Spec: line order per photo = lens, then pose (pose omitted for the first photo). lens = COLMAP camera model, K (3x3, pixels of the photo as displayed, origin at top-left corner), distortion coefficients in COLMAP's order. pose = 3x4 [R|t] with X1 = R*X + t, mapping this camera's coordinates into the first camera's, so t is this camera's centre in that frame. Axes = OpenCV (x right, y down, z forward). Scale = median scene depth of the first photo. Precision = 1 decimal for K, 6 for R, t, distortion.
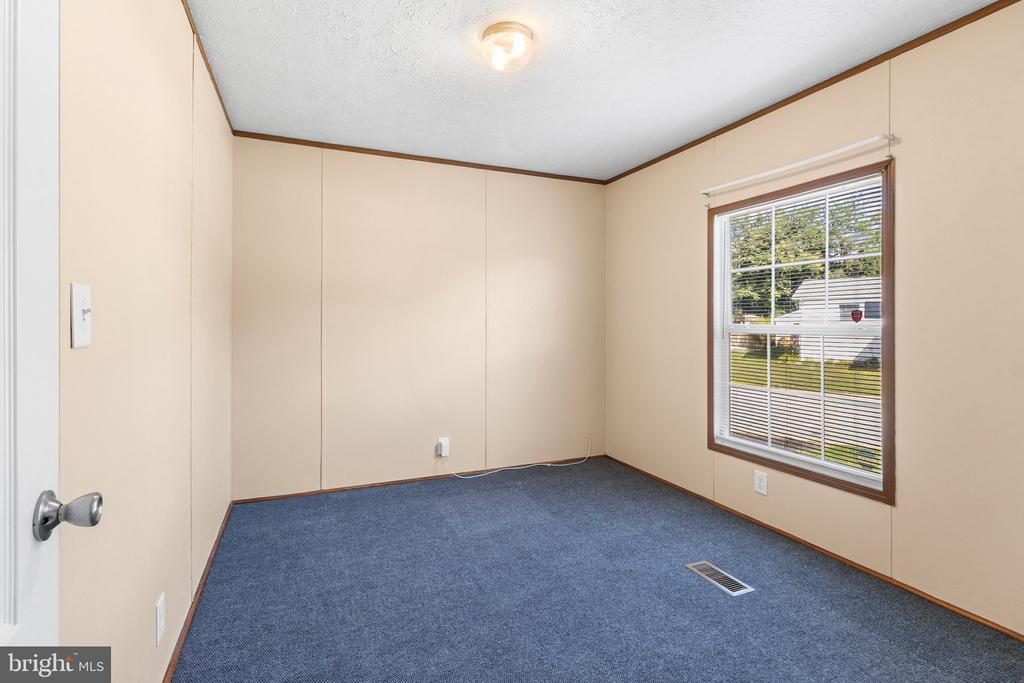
lens RADIAL K [[475.9, 0, 503.5], [0, 475.9, 324.4], [0, 0, 1]] dist [-0.000188, -0.000497]
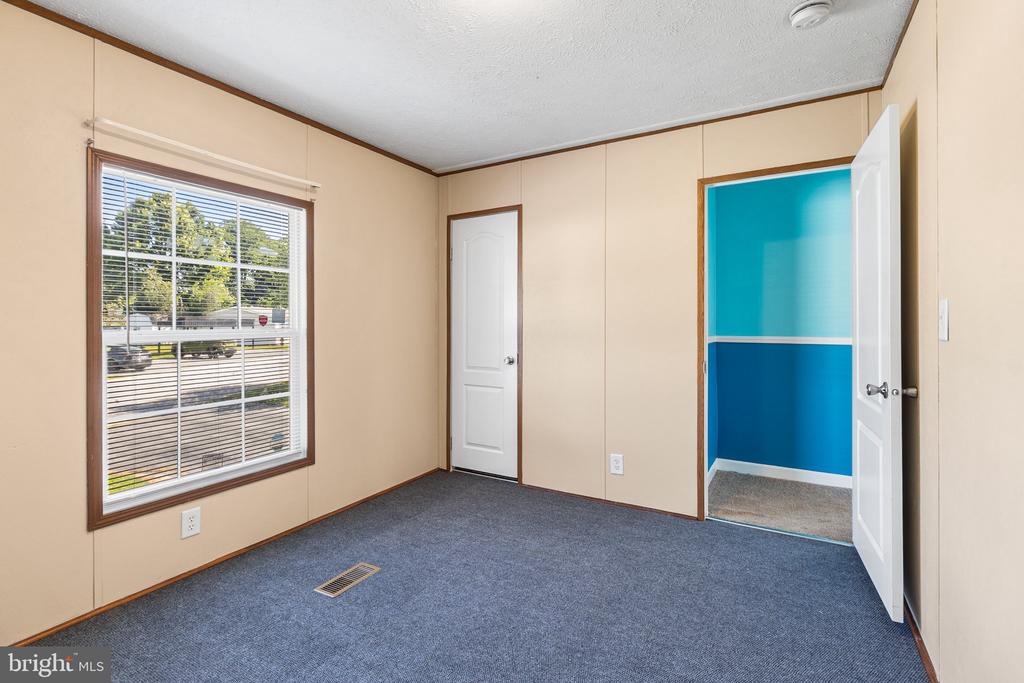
lens RADIAL K [[475.9, 0, 505.6], [0, 475.9, 323.3], [0, 0, 1]] dist [-0.000188, -0.000497]
pose [[-0.583846, 0.003001, 0.811859, -0.455935], [0.010414, 0.999939, 0.003793, -0.008542], [-0.811797, 0.010669, -0.583842, 1.067292]]
